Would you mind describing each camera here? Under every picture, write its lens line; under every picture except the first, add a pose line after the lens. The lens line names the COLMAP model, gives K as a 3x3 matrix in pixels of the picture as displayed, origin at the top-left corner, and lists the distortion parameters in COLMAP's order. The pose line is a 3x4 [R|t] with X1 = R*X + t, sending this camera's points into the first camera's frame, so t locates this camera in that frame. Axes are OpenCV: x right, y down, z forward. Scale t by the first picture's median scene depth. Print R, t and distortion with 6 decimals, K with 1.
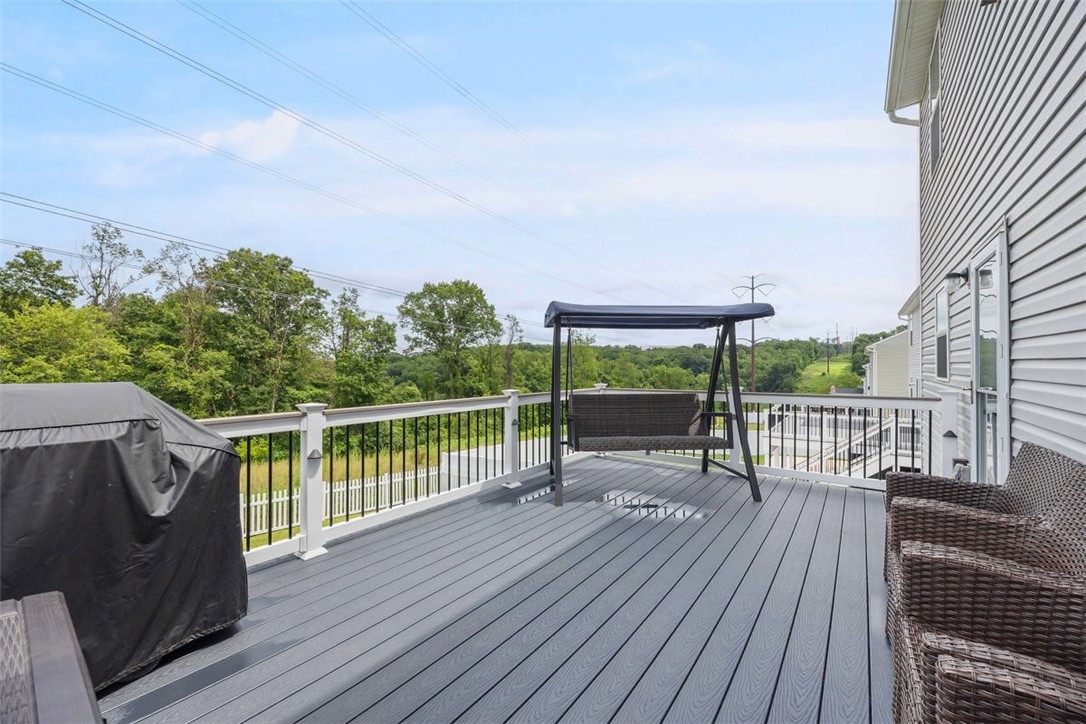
lens RADIAL K [[417.9, 0, 535.6], [0, 417.9, 364.8], [0, 0, 1]] dist [-0.000846, 0.000306]
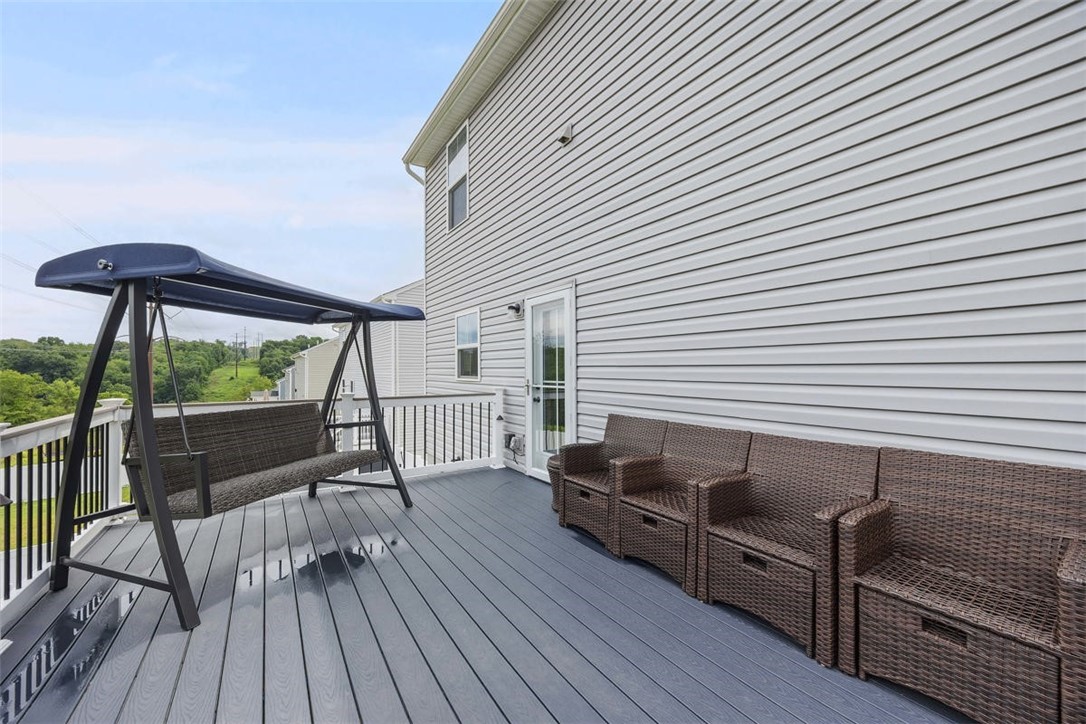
lens RADIAL K [[417.9, 0, 539.6], [0, 417.9, 364.1], [0, 0, 1]] dist [-0.000846, 0.000306]
pose [[0.323902, 0.016112, 0.945953, -0.183100], [-0.005340, 0.999870, -0.015202, 0.002391], [-0.946075, -0.000128, 0.323946, 0.235956]]
